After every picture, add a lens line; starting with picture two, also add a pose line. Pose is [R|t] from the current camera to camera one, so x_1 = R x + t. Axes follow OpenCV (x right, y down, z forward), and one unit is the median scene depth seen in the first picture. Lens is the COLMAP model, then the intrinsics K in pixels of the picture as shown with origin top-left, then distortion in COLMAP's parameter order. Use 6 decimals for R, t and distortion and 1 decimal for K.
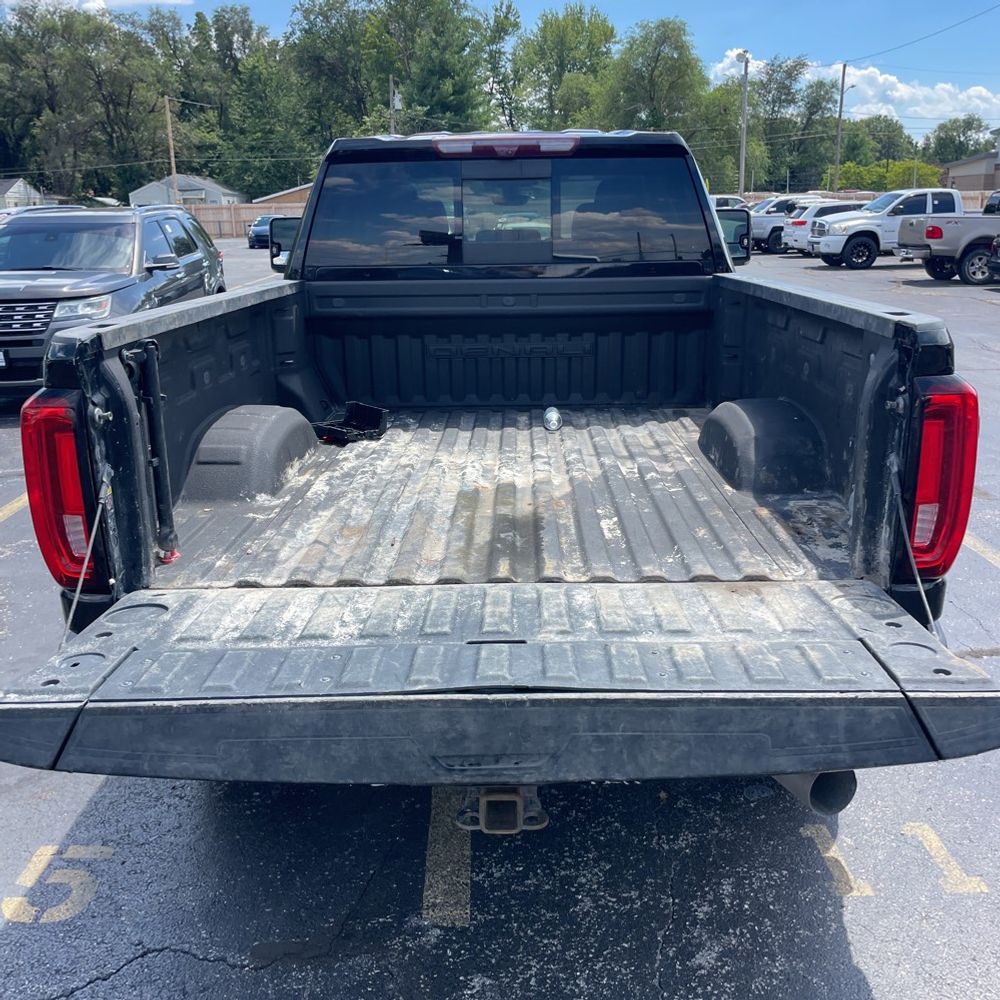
lens RADIAL K [[1009.9, 0, 509.8], [0, 1009.9, 505.4], [0, 0, 1]] dist [0.078314, -0.106789]
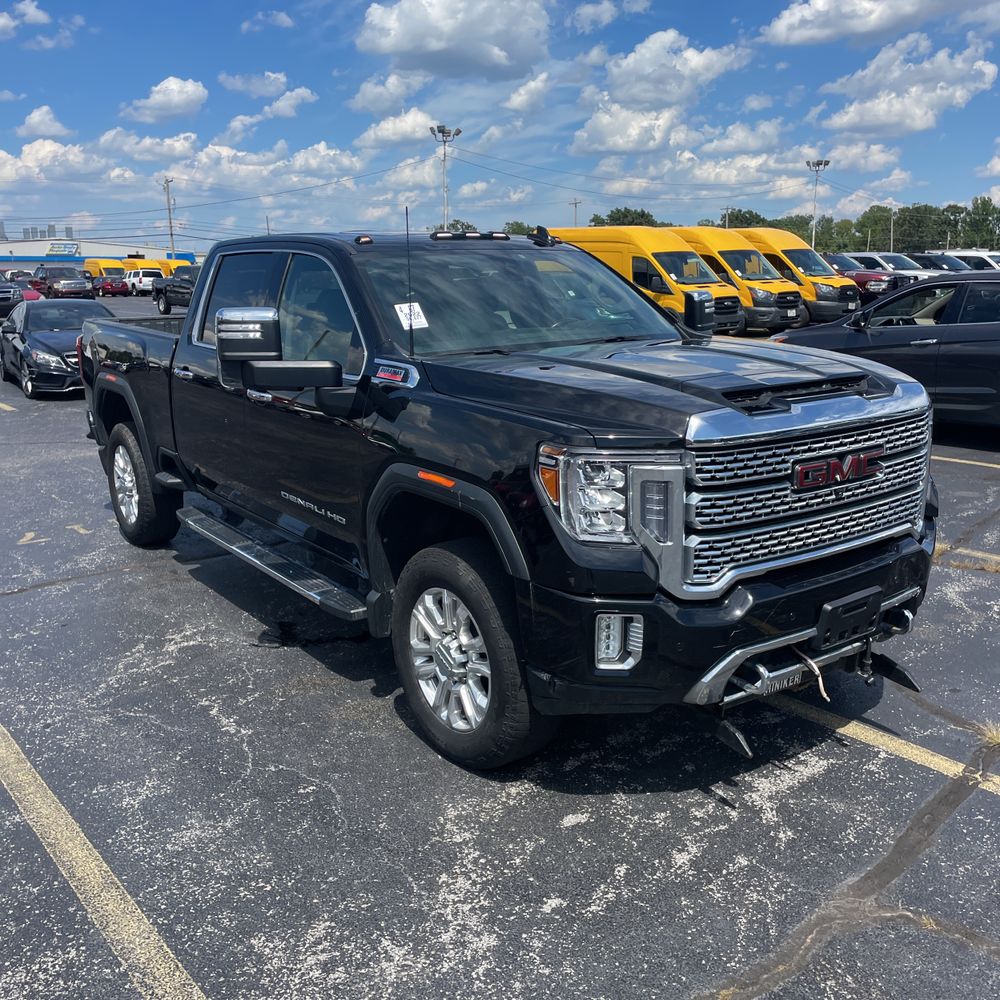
lens RADIAL K [[1009.9, 0, 509.8], [0, 1009.9, 505.4], [0, 0, 1]] dist [0.078314, -0.106789]
pose [[-0.802584, 0.165586, -0.573097, 0.134853], [-0.137659, 0.883365, 0.448014, -0.139025], [0.580439, 0.438461, -0.686180, 0.449354]]
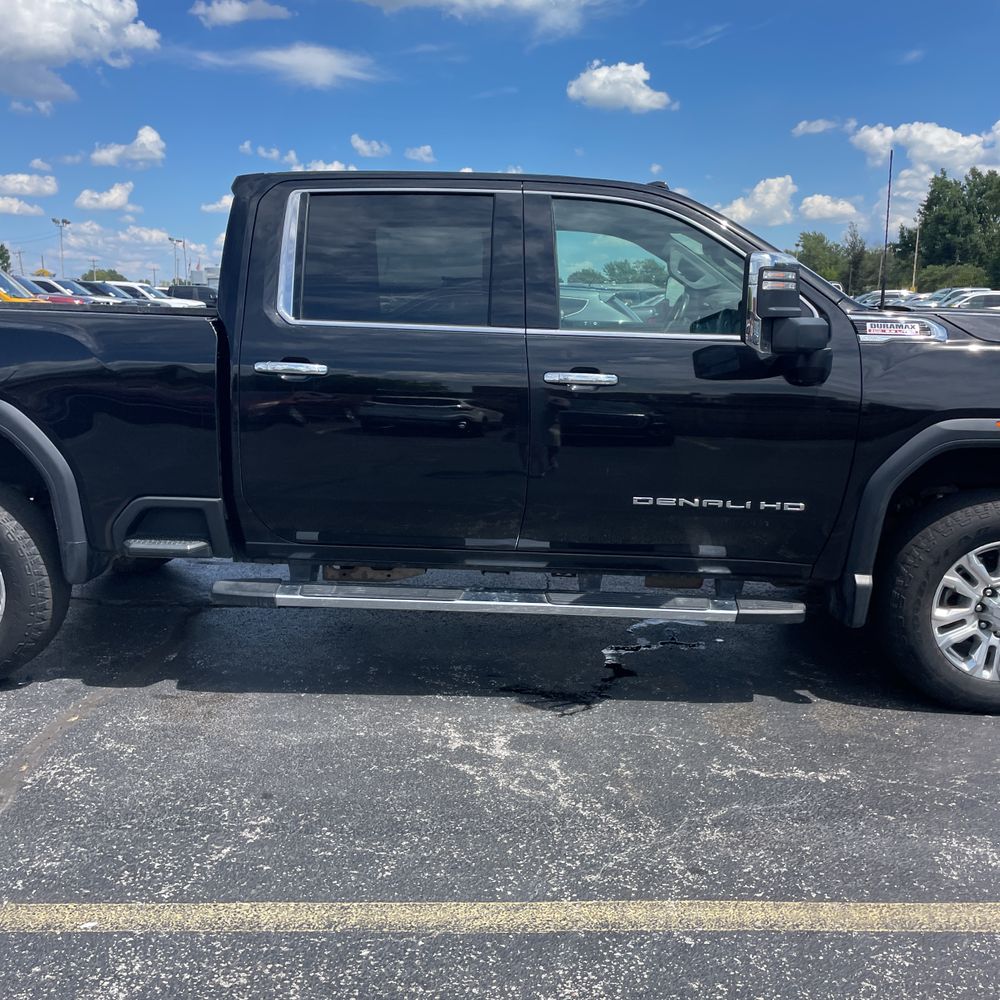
lens RADIAL K [[1005.1, 0, 521.0], [0, 1005.1, 499.0], [0, 0, 1]] dist [0.095412, -0.130400]
pose [[-0.028081, 0.207331, -0.977868, 0.217101], [-0.287028, 0.935385, 0.206566, -0.065326], [0.957511, 0.286476, 0.033243, 0.242482]]
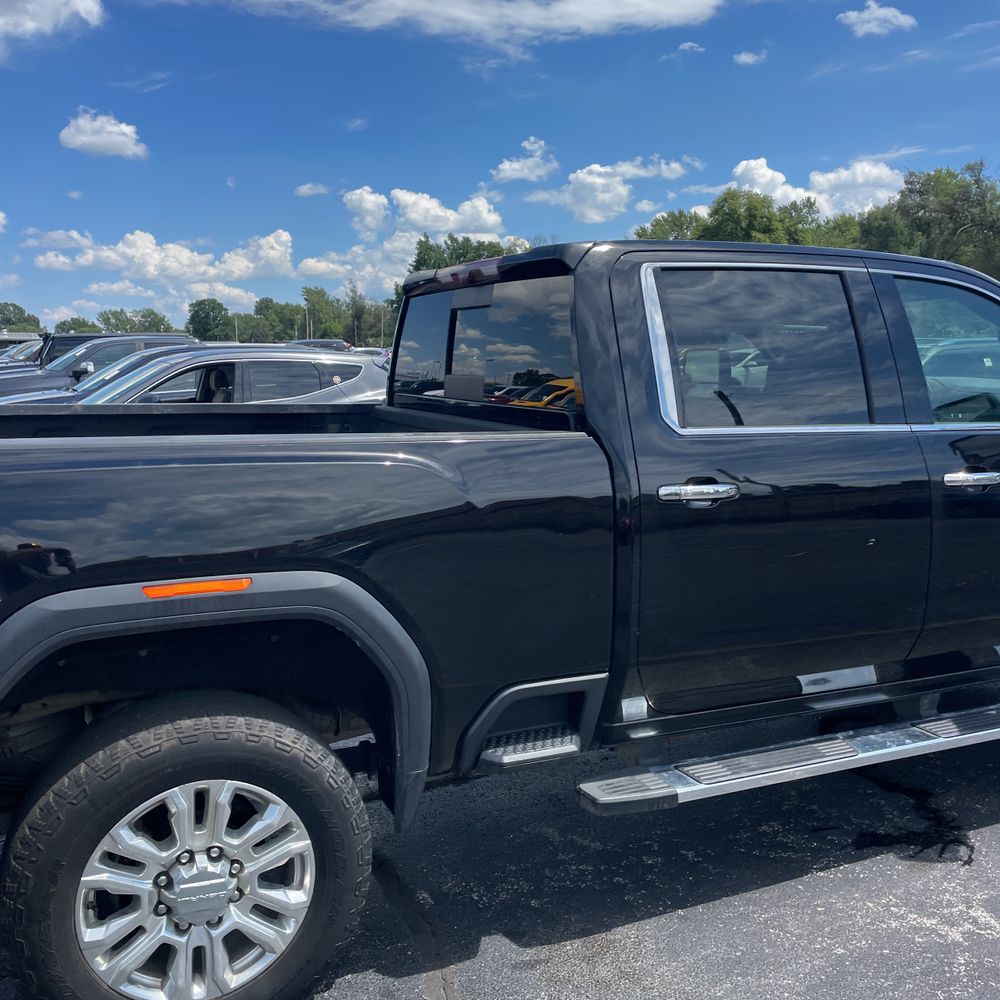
lens RADIAL K [[997.1, 0, 500.0], [0, 997.1, 500.0], [0, 0, 1]] dist [0.094142, -0.130637]
pose [[0.422494, 0.145861, -0.894552, 0.151981], [-0.255623, 0.966076, 0.036793, -0.036494], [0.869572, 0.213124, 0.445446, 0.123280]]
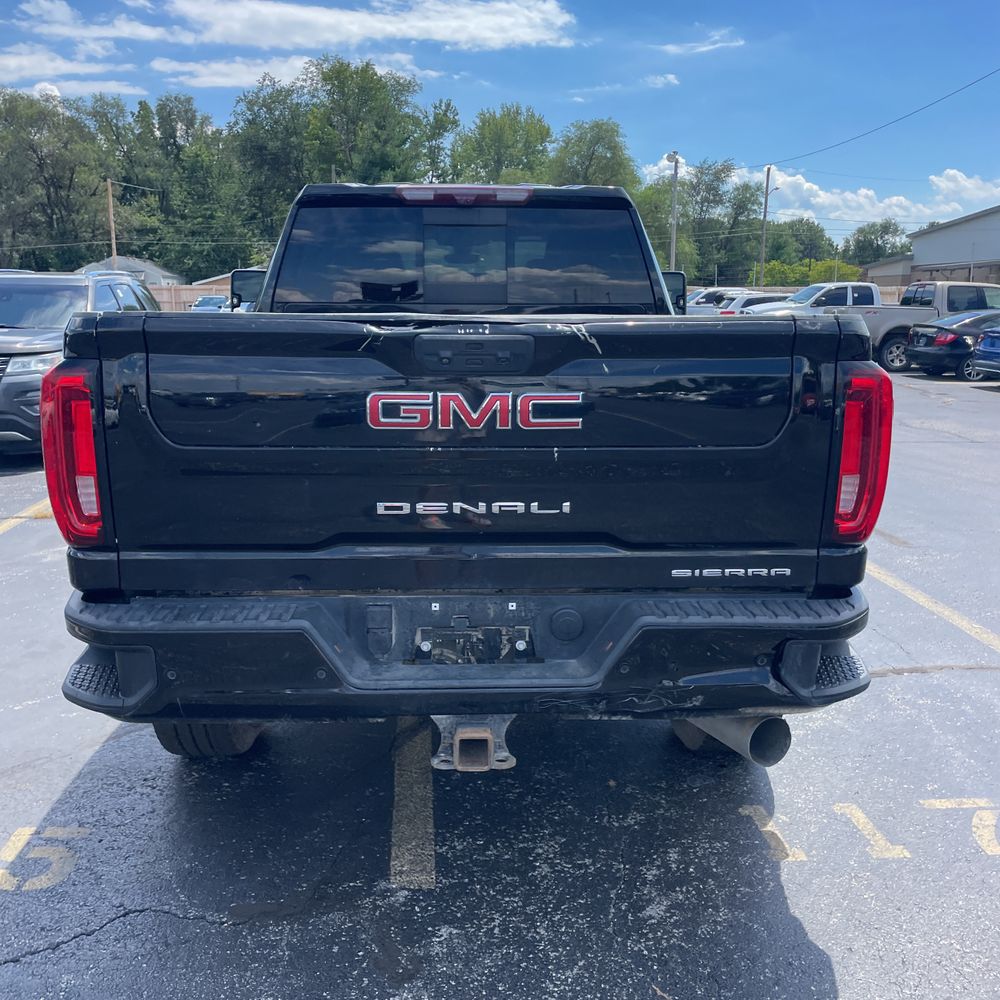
lens RADIAL K [[1008.0, 0, 495.7], [0, 1008.0, 530.0], [0, 0, 1]] dist [0.073379, -0.106744]
pose [[0.998684, 0.009372, 0.050429, -0.003960], [-0.006316, 0.998153, -0.060423, 0.012085], [-0.050902, 0.060024, 0.996898, -0.009946]]
